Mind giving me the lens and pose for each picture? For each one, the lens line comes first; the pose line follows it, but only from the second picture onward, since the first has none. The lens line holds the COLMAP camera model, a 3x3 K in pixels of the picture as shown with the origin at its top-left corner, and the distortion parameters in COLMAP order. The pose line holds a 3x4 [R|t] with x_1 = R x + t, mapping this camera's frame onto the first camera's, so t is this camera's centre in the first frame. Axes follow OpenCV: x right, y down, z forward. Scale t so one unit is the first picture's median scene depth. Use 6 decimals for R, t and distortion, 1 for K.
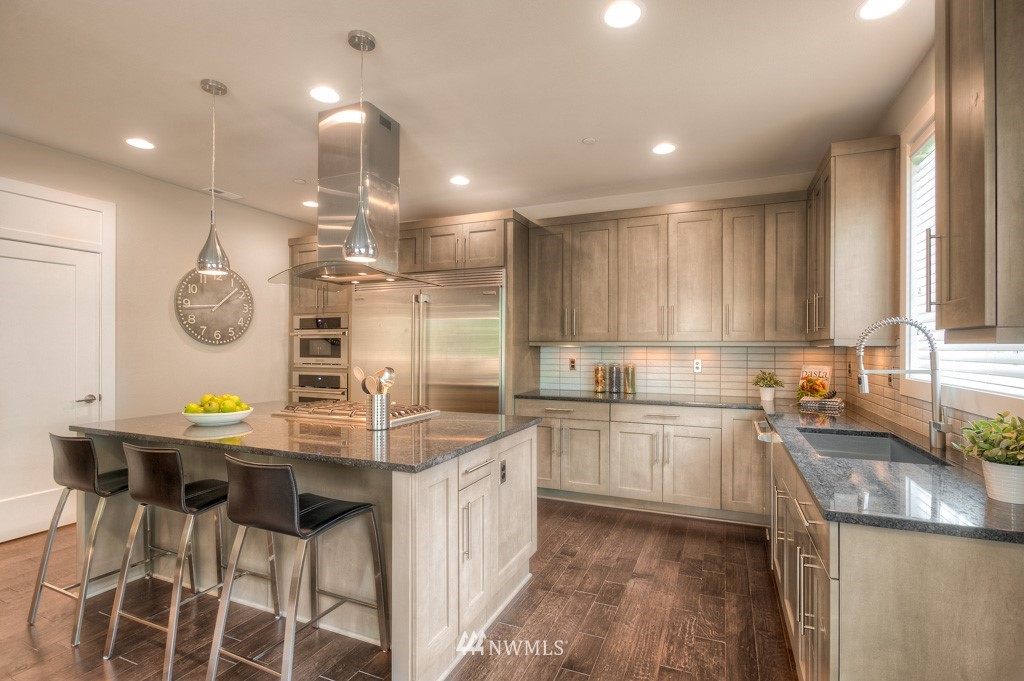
lens RADIAL K [[490.8, 0, 515.3], [0, 490.8, 344.8], [0, 0, 1]] dist [-0.002200, -0.000156]
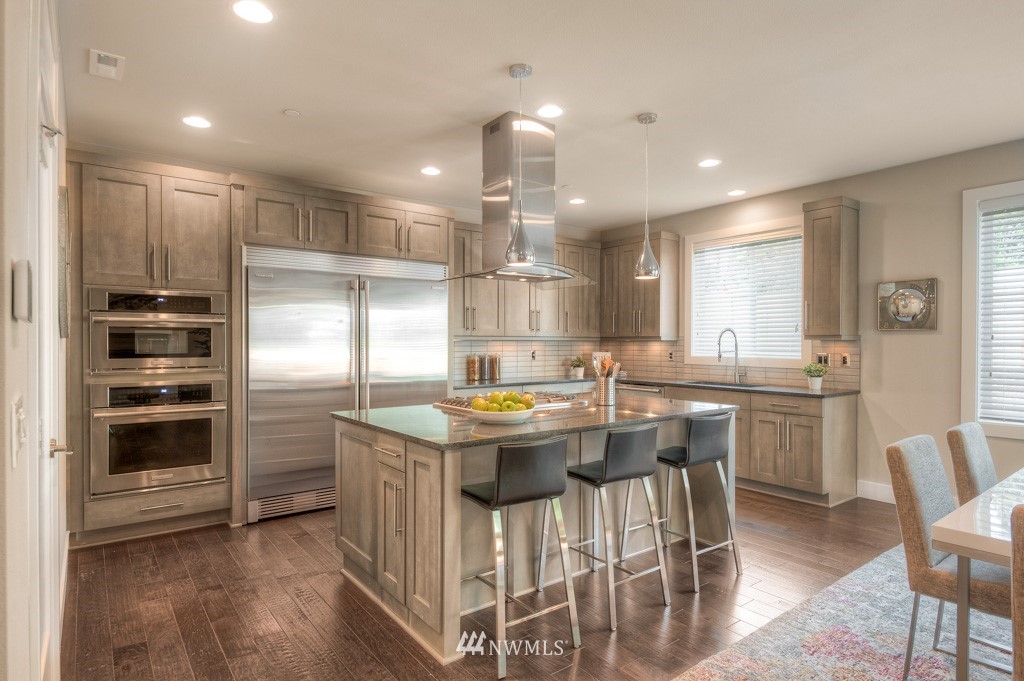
lens RADIAL K [[567.2, 0, 515.9], [0, 567.2, 344.9], [0, 0, 1]] dist [0.013607, 0.001493]
pose [[0.482037, -0.007222, 0.876121, -0.969271], [-0.005954, 0.999916, 0.011518, -0.001901], [-0.876130, -0.010769, 0.481954, 0.283893]]
